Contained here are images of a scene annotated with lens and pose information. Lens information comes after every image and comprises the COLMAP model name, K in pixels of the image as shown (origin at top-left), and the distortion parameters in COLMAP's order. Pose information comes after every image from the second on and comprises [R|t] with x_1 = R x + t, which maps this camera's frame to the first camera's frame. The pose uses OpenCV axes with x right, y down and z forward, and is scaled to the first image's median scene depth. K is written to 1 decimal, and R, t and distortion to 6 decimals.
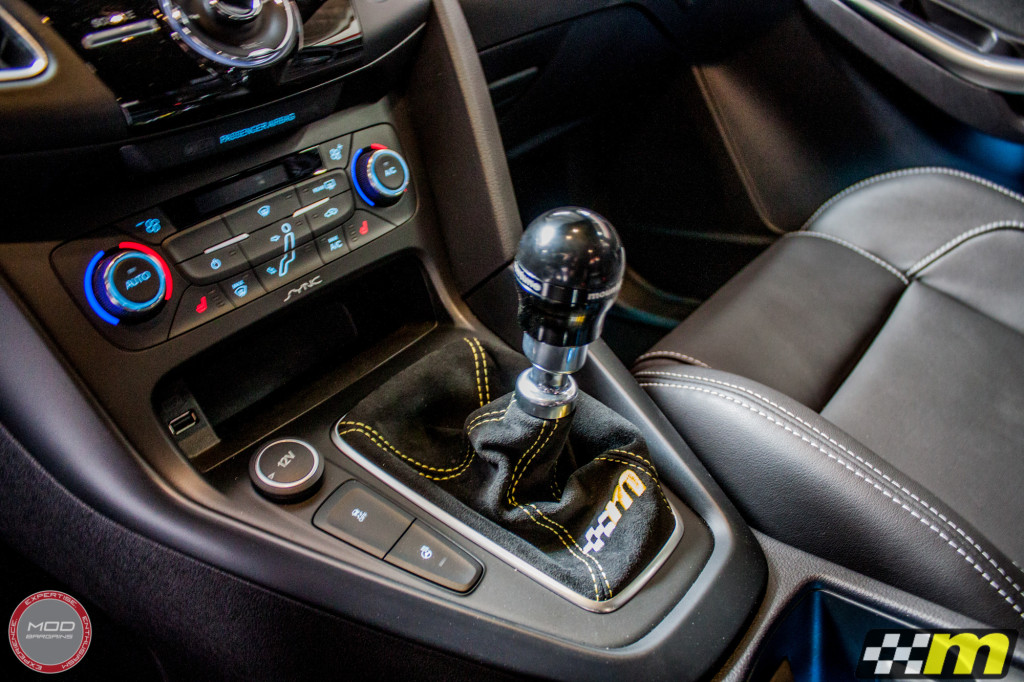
lens RADIAL K [[847.6, 0, 513.1], [0, 847.6, 334.5], [0, 0, 1]] dist [-0.155692, 0.128836]
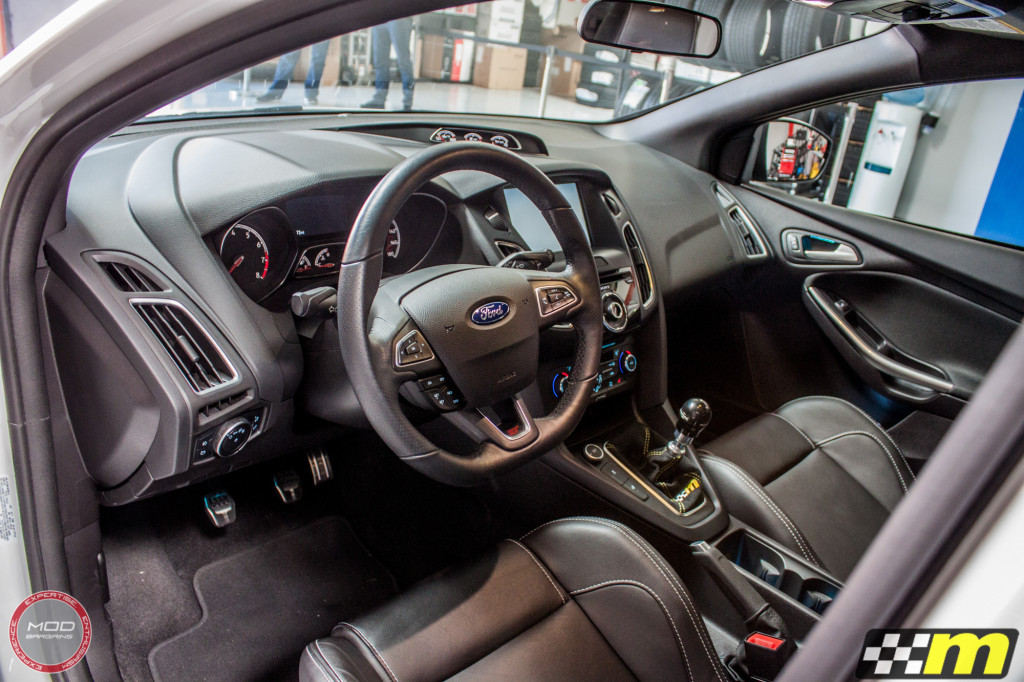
lens RADIAL K [[847.6, 0, 511.6], [0, 847.6, 344.6], [0, 0, 1]] dist [-0.155692, 0.128836]
pose [[0.969769, 0.243850, -0.009212, -0.619793], [-0.243633, 0.965390, -0.093088, 0.130148], [-0.013806, 0.092518, 0.995615, -2.165245]]
